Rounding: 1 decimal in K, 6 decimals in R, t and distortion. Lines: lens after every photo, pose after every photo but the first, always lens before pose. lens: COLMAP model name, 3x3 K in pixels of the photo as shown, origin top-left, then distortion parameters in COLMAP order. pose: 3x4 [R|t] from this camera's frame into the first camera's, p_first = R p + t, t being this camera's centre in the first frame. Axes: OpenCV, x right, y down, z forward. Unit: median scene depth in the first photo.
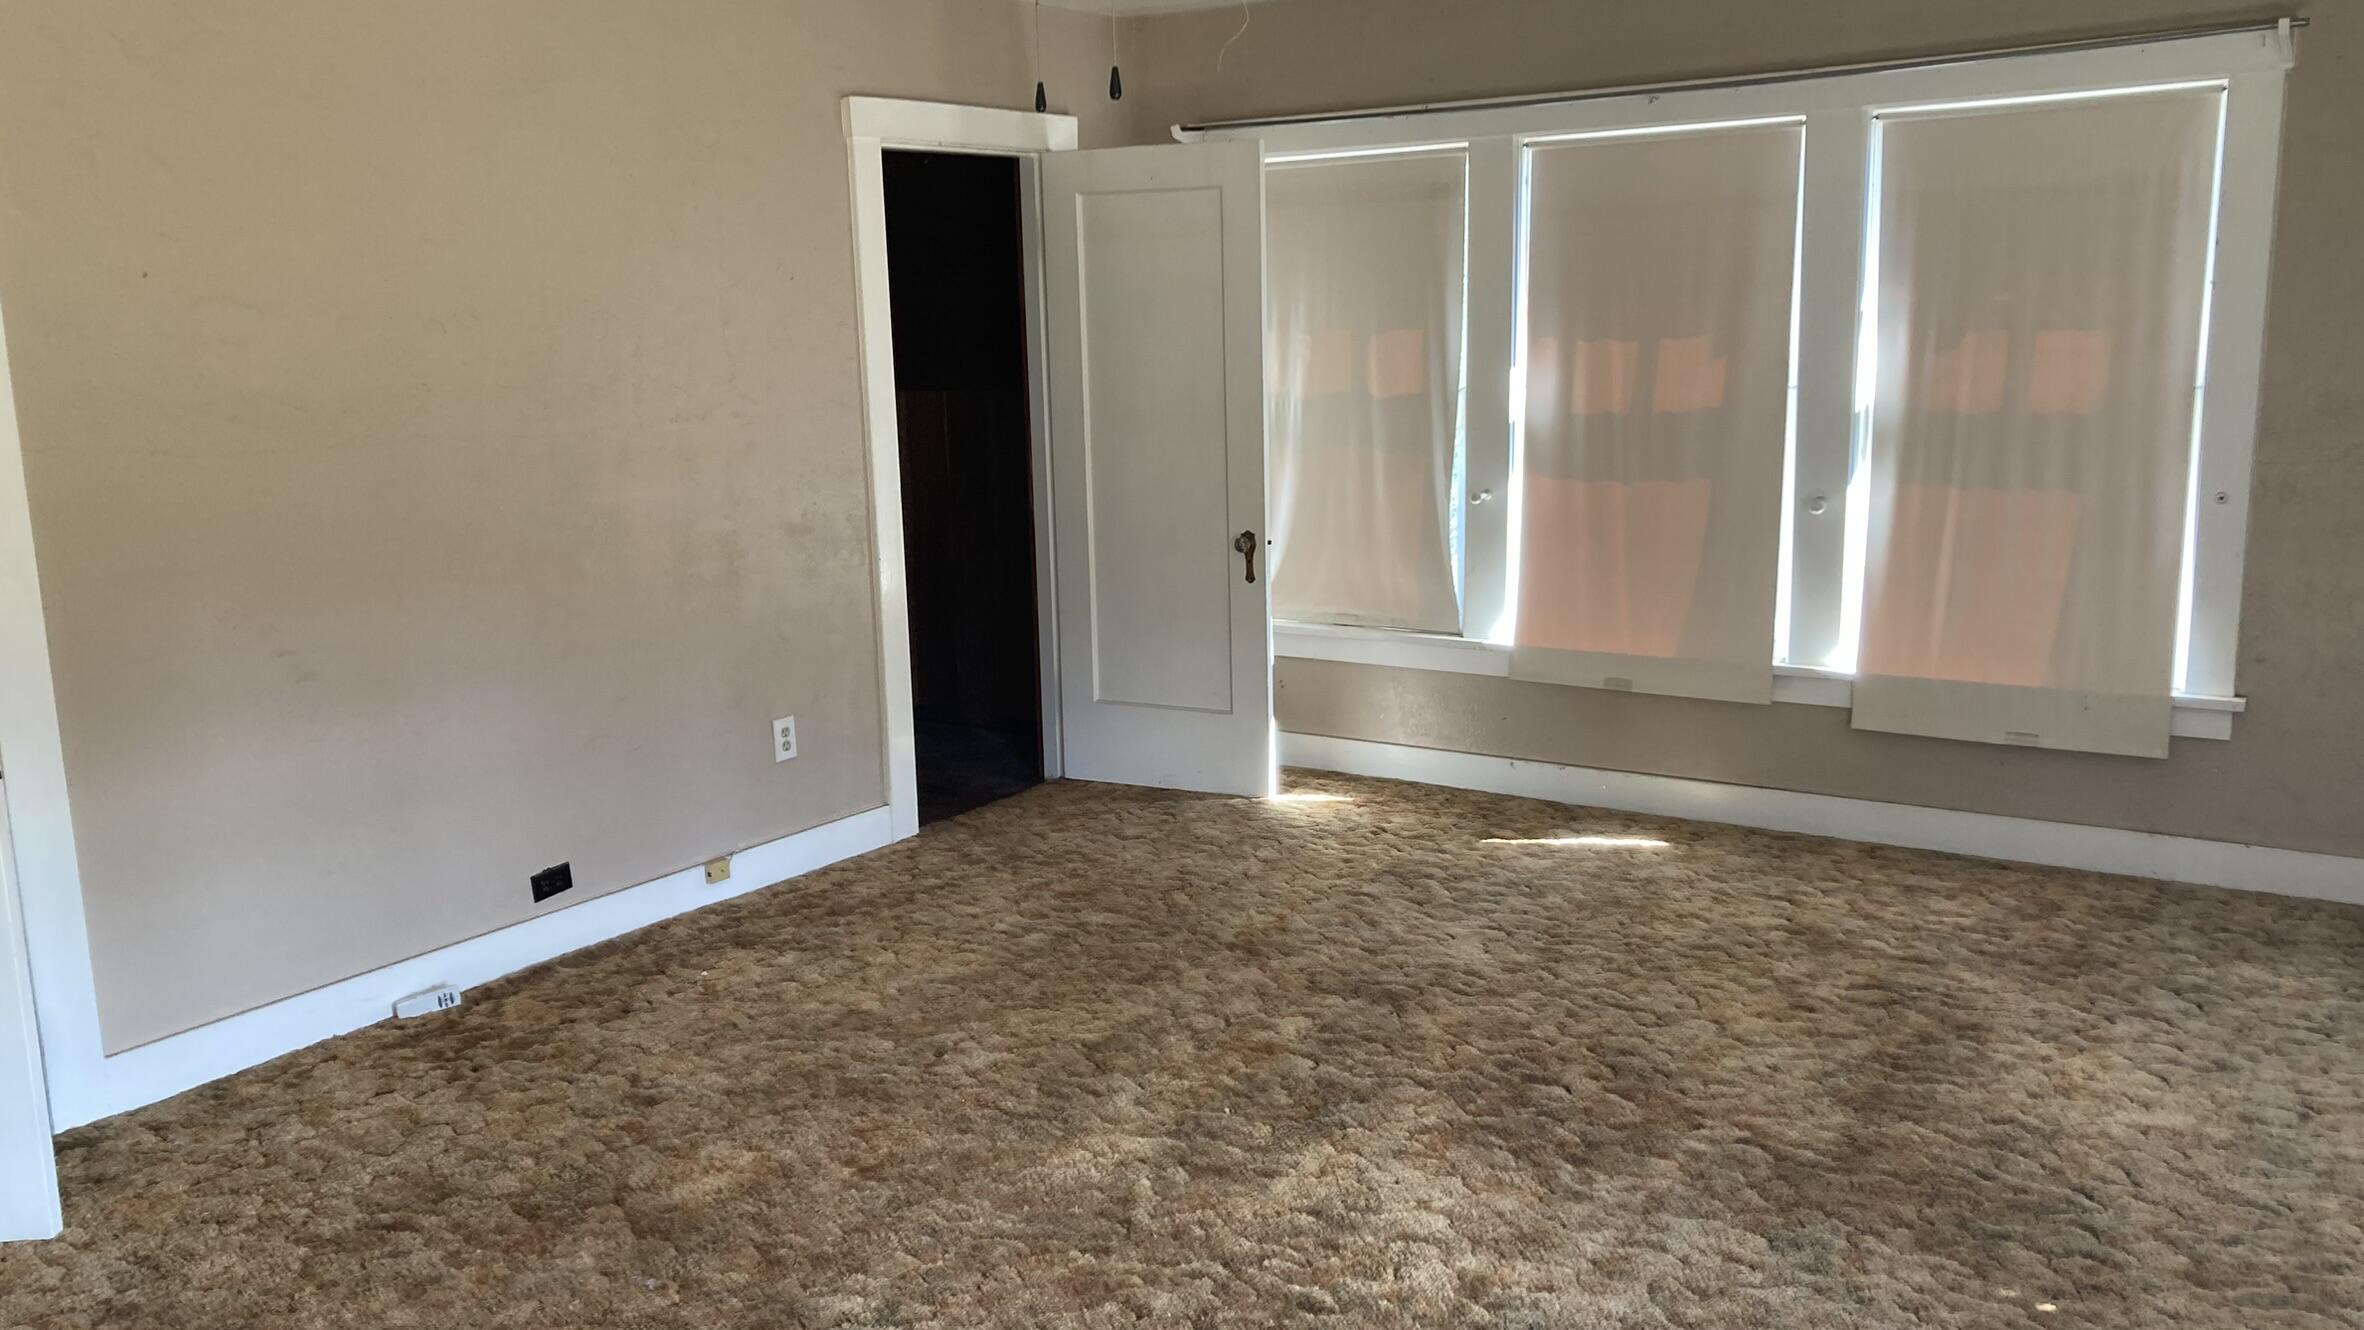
lens RADIAL K [[1913.8, 0, 1198.4], [0, 1913.8, 637.6], [0, 0, 1]] dist [0.054329, -0.047788]
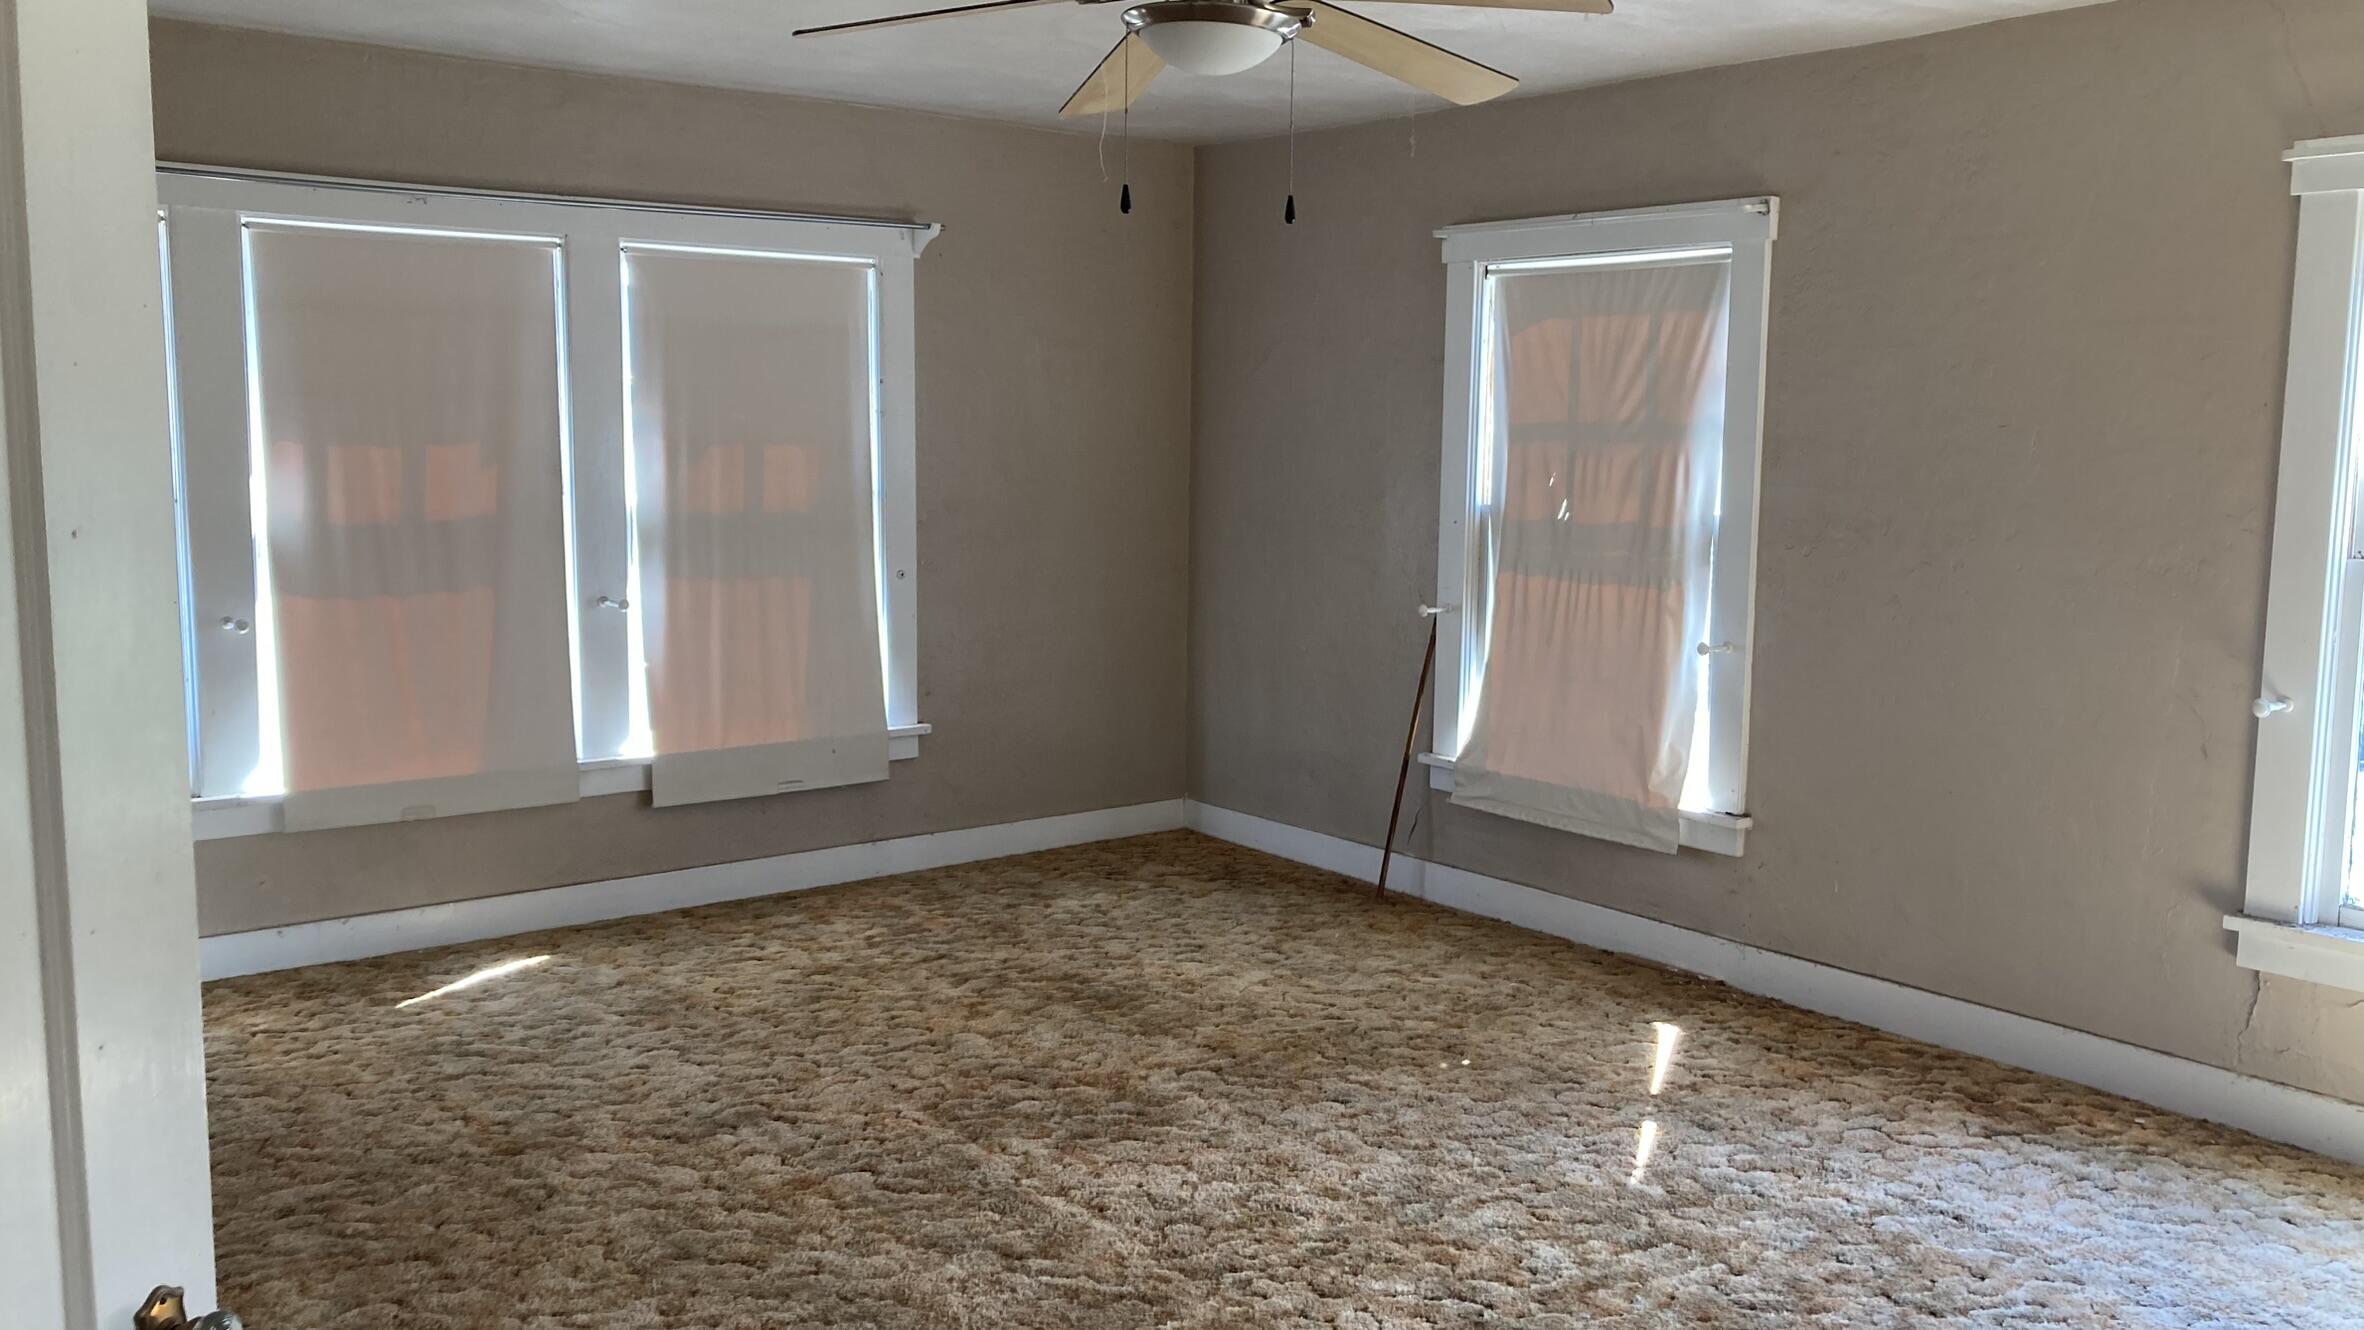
lens RADIAL K [[1913.8, 0, 1198.4], [0, 1913.8, 637.6], [0, 0, 1]] dist [0.054329, -0.047788]
pose [[0.304575, -0.076985, 0.949372, -0.642165], [0.139904, 0.989534, 0.035358, -0.046883], [-0.942158, 0.122051, 0.312157, 0.402369]]
